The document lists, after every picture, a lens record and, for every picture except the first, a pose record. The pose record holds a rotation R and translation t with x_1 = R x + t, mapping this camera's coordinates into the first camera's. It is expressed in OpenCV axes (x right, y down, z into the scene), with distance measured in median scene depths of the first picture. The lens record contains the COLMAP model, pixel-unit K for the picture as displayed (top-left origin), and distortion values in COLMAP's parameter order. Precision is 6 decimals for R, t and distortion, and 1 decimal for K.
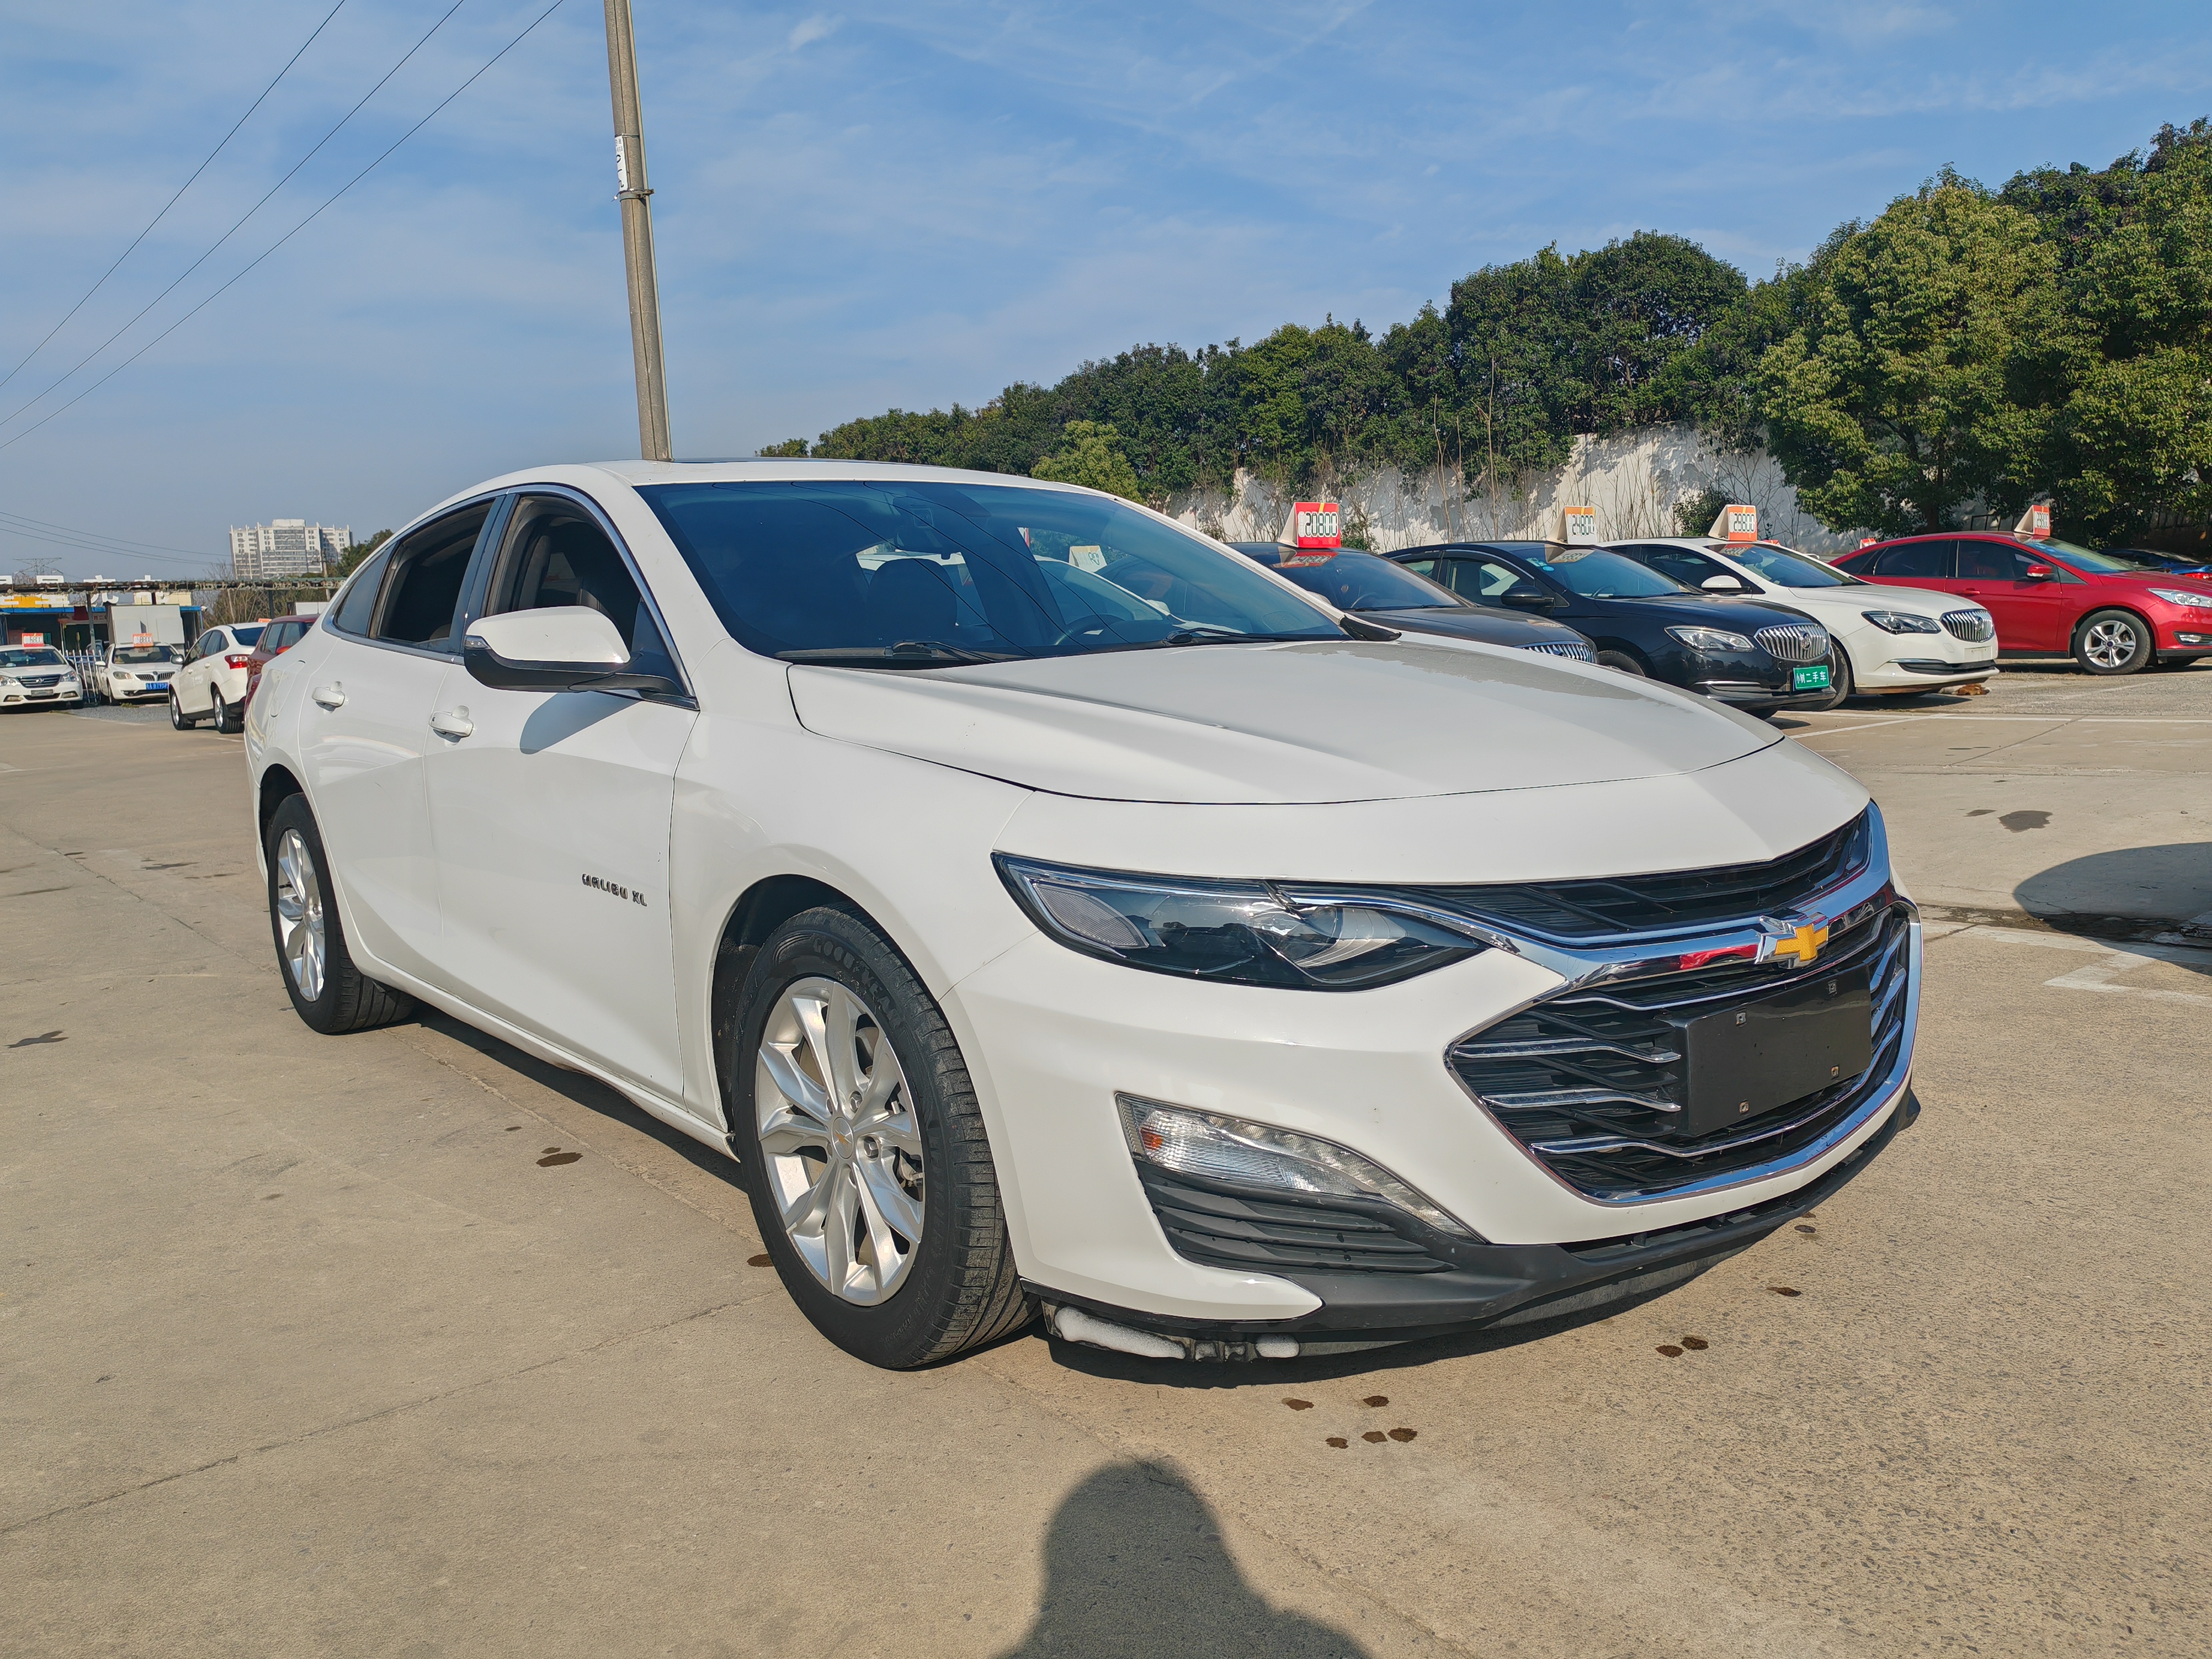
lens RADIAL K [[1680.3, 0, 1094.8], [0, 1680.3, 847.7], [0, 0, 1]] dist [0.058938, -0.068565]
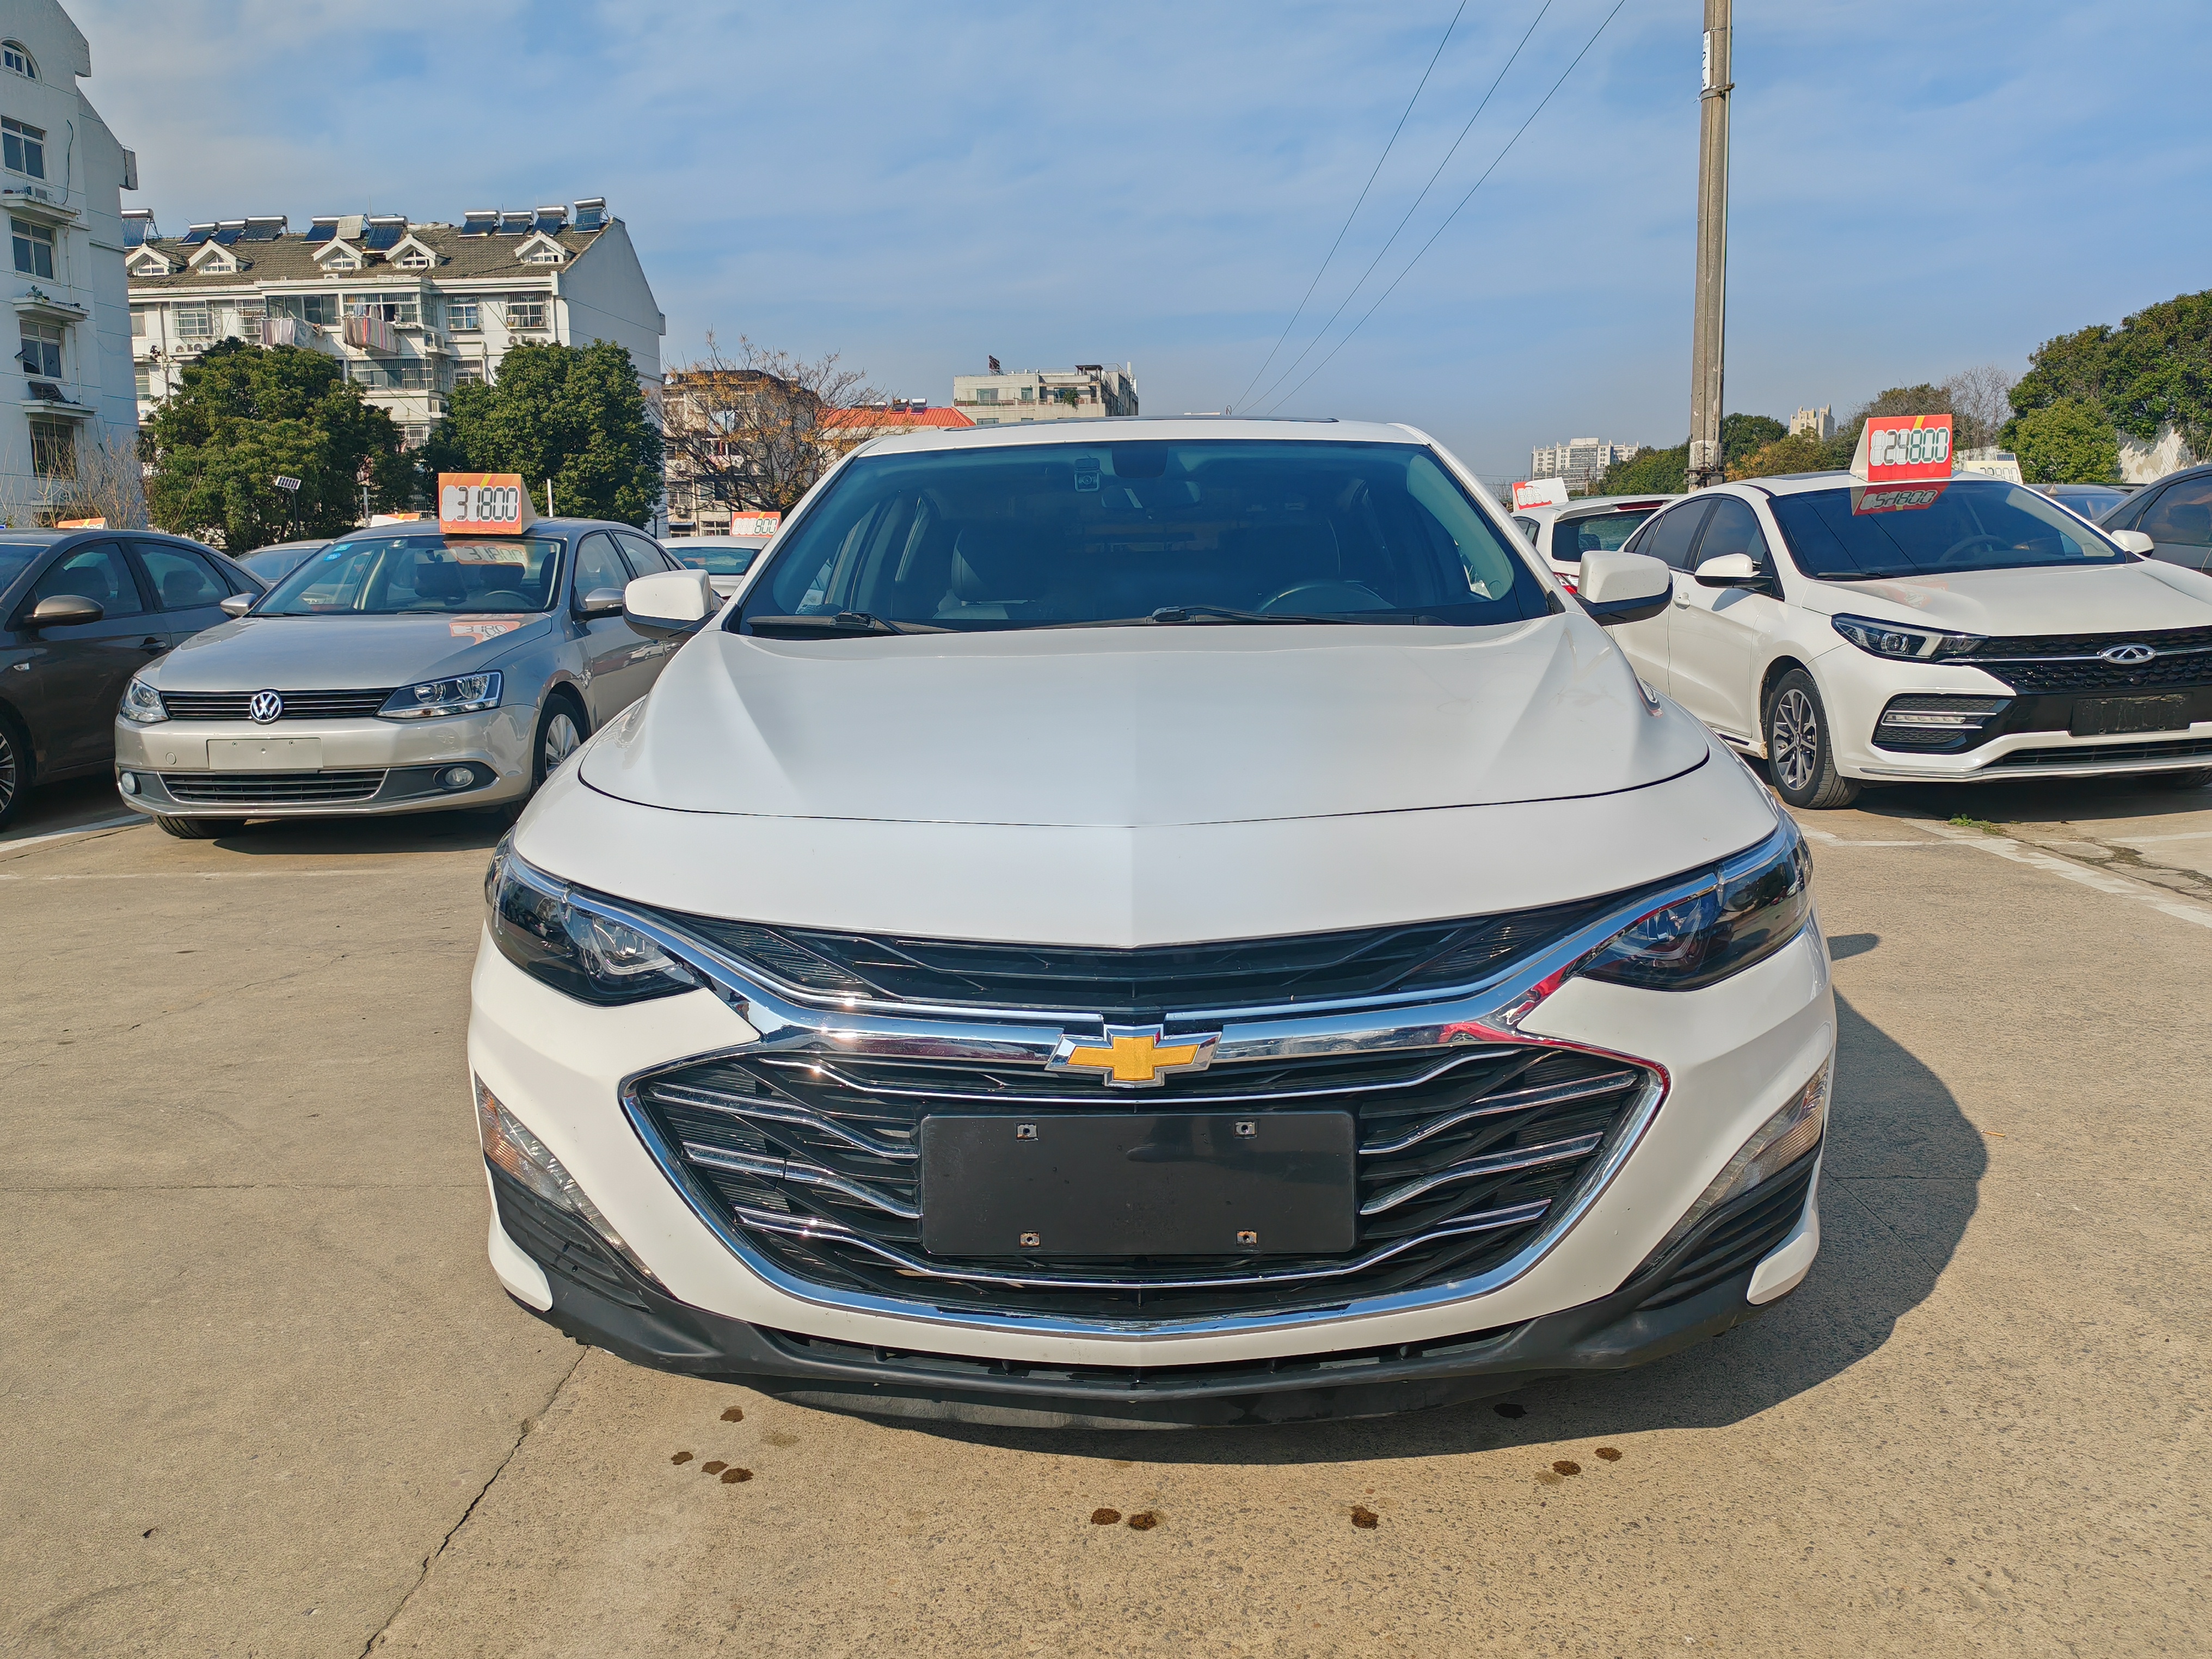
lens RADIAL K [[1680.3, 0, 1098.7], [0, 1680.3, 839.8], [0, 0, 1]] dist [0.058938, -0.068565]
pose [[0.751377, 0.125721, -0.647786, 0.824067], [-0.096285, 0.992064, 0.080855, -0.096939], [0.652811, 0.001619, 0.757519, 0.368428]]
